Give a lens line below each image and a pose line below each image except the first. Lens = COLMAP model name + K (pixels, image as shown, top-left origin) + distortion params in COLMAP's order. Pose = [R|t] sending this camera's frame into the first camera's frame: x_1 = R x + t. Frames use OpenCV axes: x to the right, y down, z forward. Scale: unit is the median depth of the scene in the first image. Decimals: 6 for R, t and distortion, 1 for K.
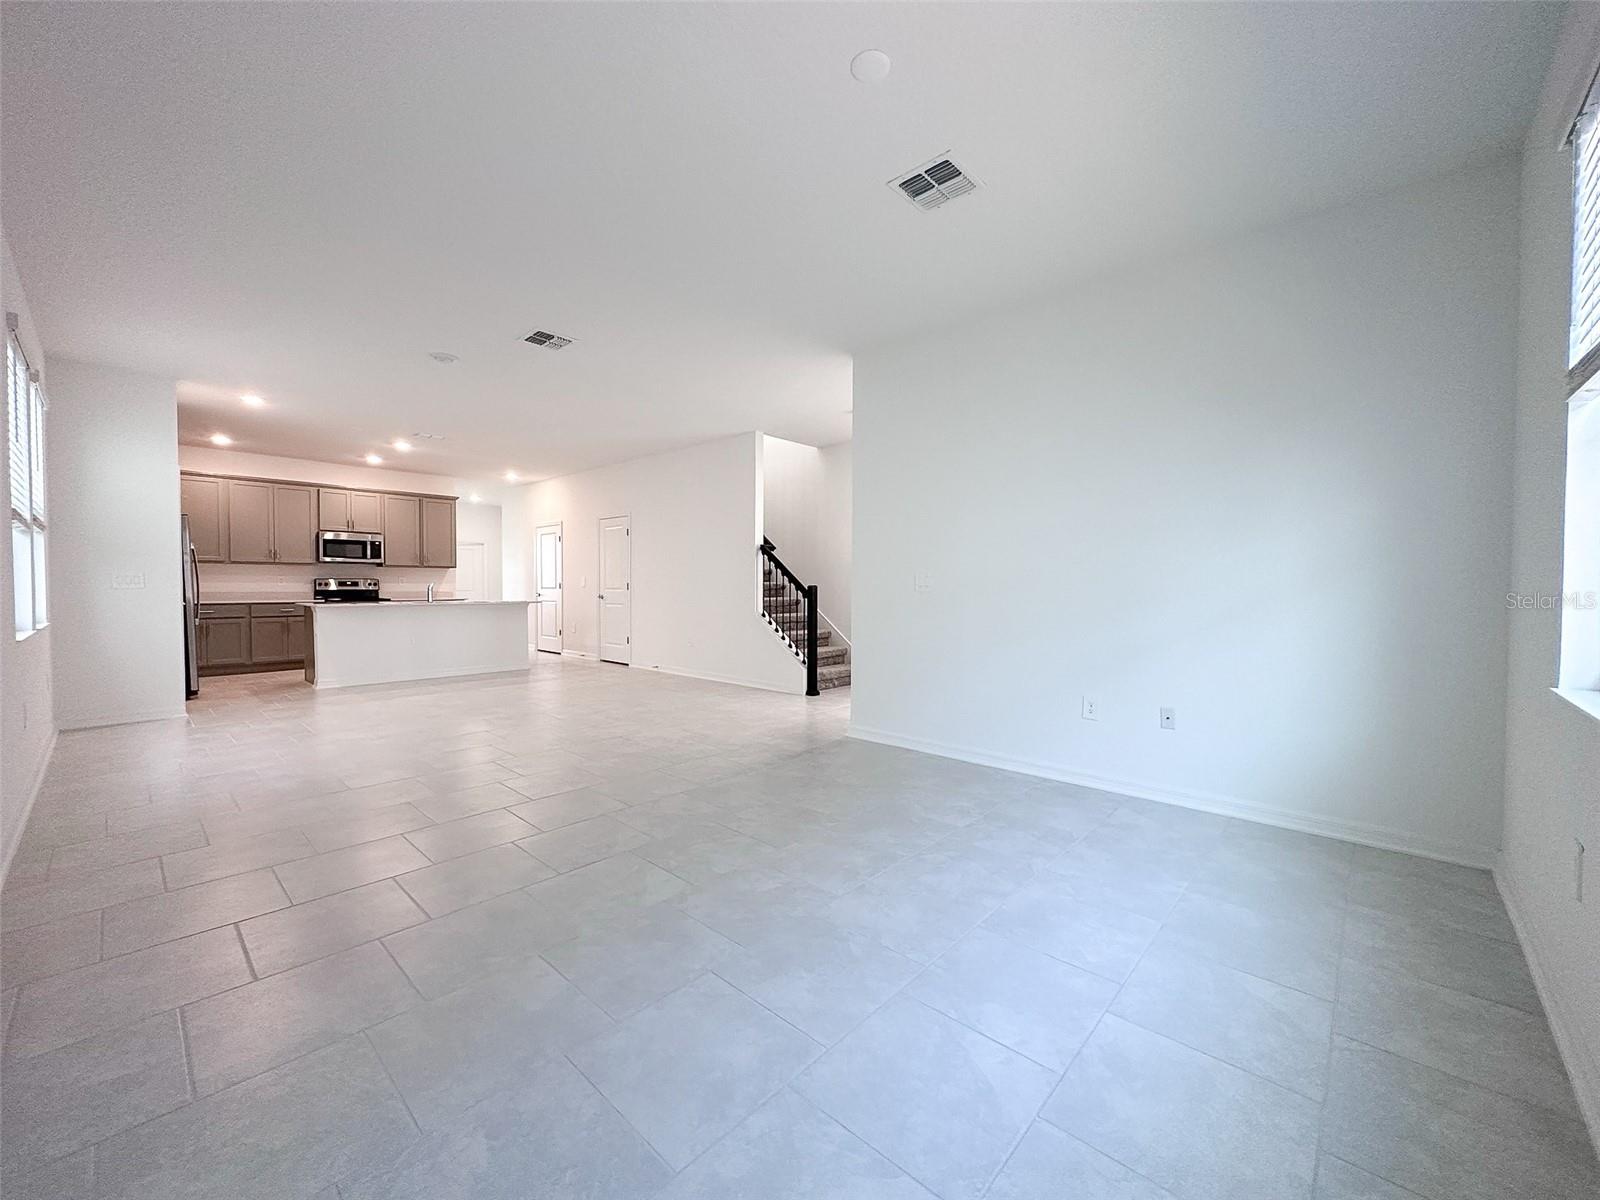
lens RADIAL K [[637.4, 0, 800.0], [0, 637.4, 600.0], [0, 0, 1]] dist [-0.001569, -0.000251]
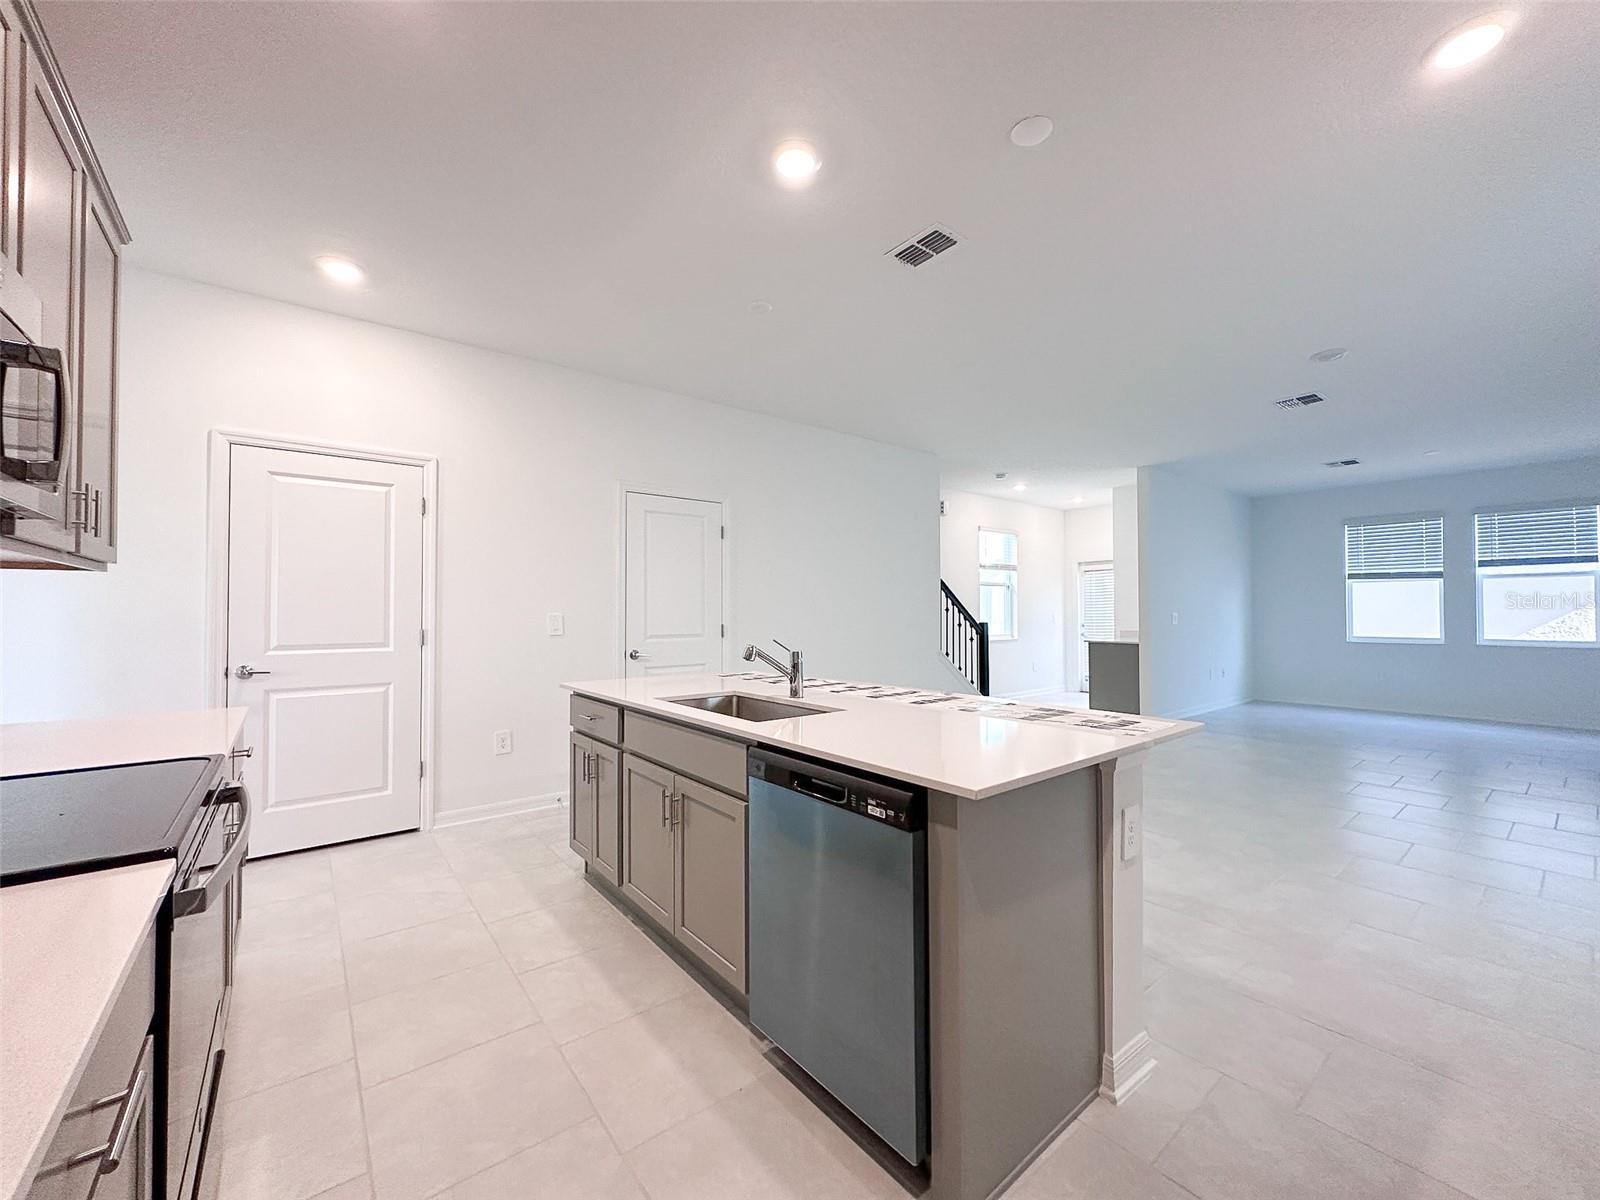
lens RADIAL K [[637.4, 0, 800.0], [0, 637.4, 600.0], [0, 0, 1]] dist [-0.001569, -0.000251]
pose [[0.160540, 0.016008, 0.986900, -0.802709], [0.026557, 0.999436, -0.020531, -0.034663], [-0.986672, 0.029505, 0.160024, 0.843101]]
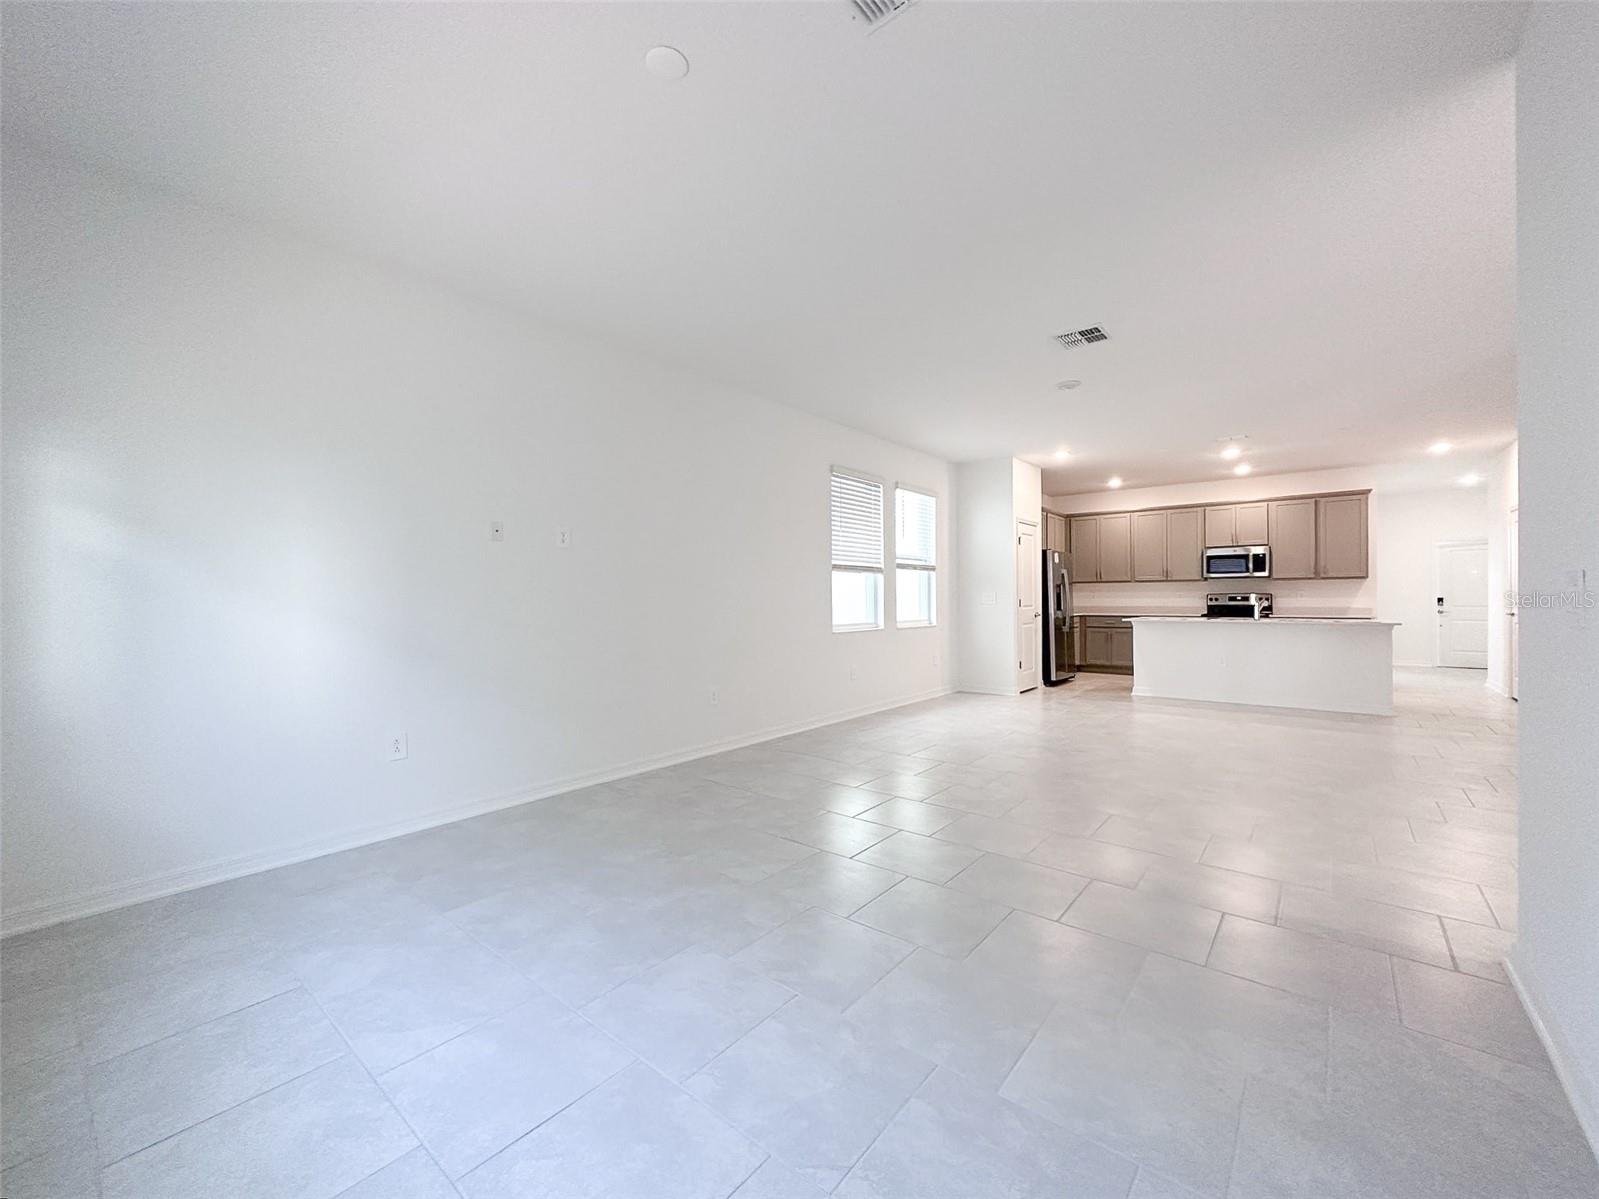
lens RADIAL K [[645.0, 0, 799.5], [0, 645.0, 599.5], [0, 0, 1]] dist [-0.003011, 0.000019]
pose [[0.052169, -0.002845, -0.998634, 0.259503], [-0.017314, 0.999843, -0.003753, -0.009318], [0.998488, 0.017487, 0.052112, 0.280035]]
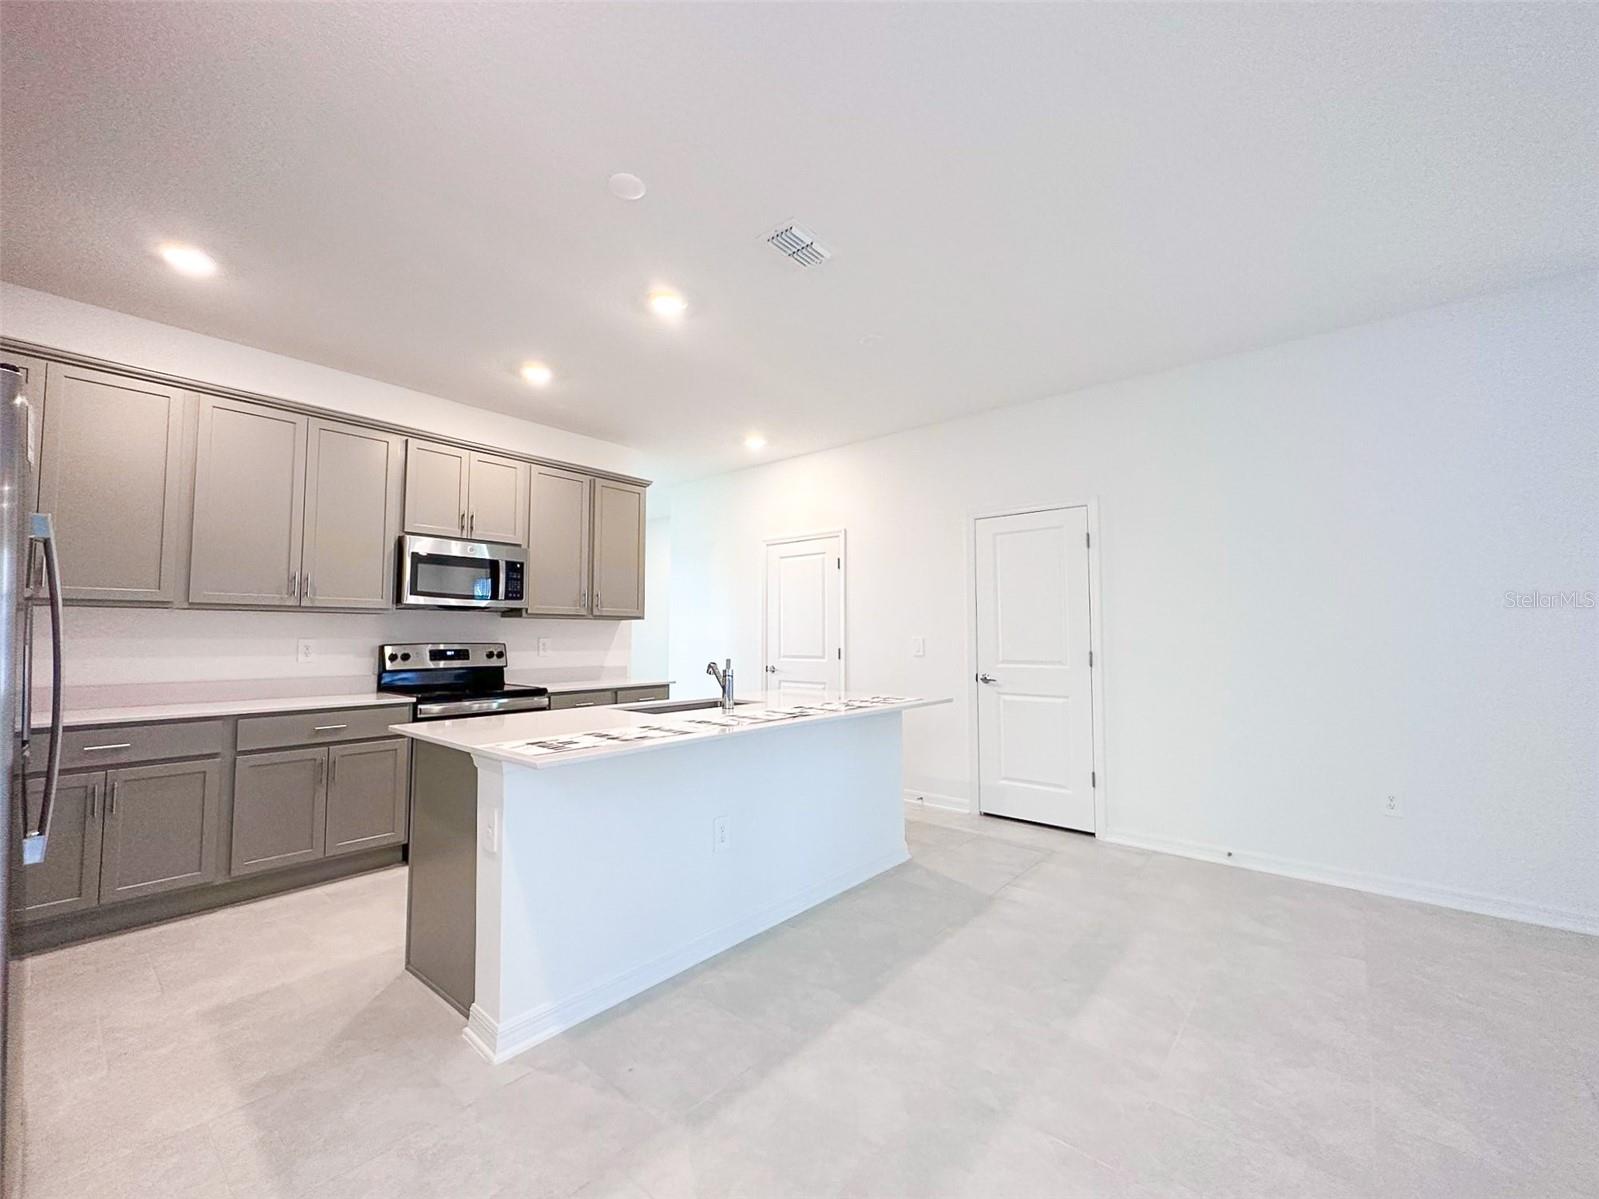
lens RADIAL K [[645.0, 0, 799.5], [0, 645.0, 599.5], [0, 0, 1]] dist [-0.003011, 0.000019]
pose [[0.999116, -0.001544, 0.042016, -0.497284], [0.004924, 0.996746, -0.080454, -0.027461], [-0.041755, 0.080590, 0.995872, 0.547919]]
